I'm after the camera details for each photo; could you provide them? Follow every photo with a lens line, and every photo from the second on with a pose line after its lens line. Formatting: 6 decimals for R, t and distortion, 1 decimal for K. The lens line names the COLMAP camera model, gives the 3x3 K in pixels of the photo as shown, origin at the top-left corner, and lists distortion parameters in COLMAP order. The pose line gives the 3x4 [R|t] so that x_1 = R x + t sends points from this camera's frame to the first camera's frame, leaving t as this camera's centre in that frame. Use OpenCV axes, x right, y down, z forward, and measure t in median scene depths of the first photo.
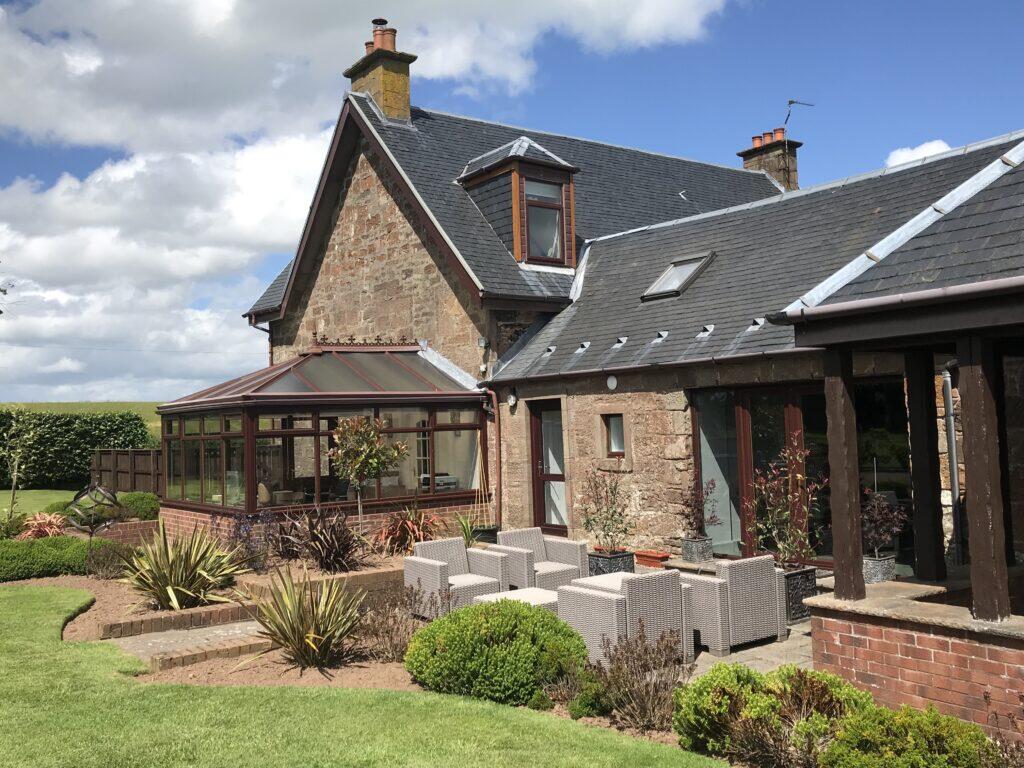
lens RADIAL K [[960.5, 0, 508.8], [0, 960.5, 385.6], [0, 0, 1]] dist [0.039772, 0.000000]
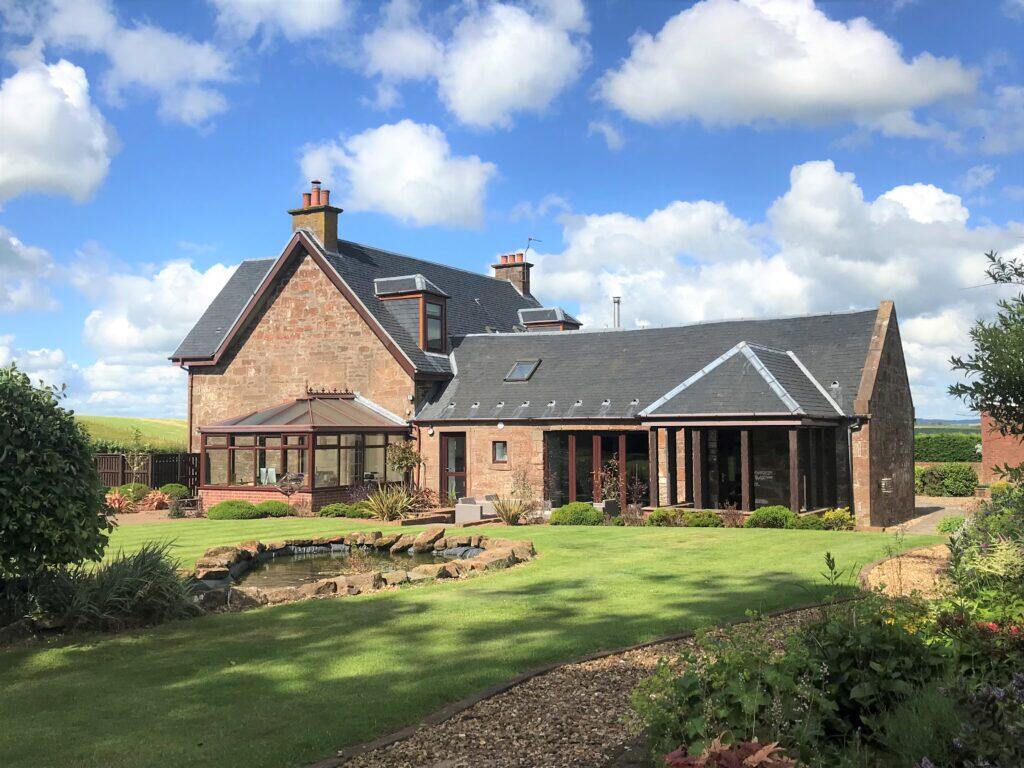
lens RADIAL K [[1024.7, 0, 513.2], [0, 1024.7, 382.5], [0, 0, 1]] dist [0.012229, 0.000000]
pose [[0.913727, 0.045130, 0.403815, -0.583688], [-0.040683, 0.998980, -0.019590, -0.041047], [-0.404287, 0.001471, 0.914631, -0.755755]]
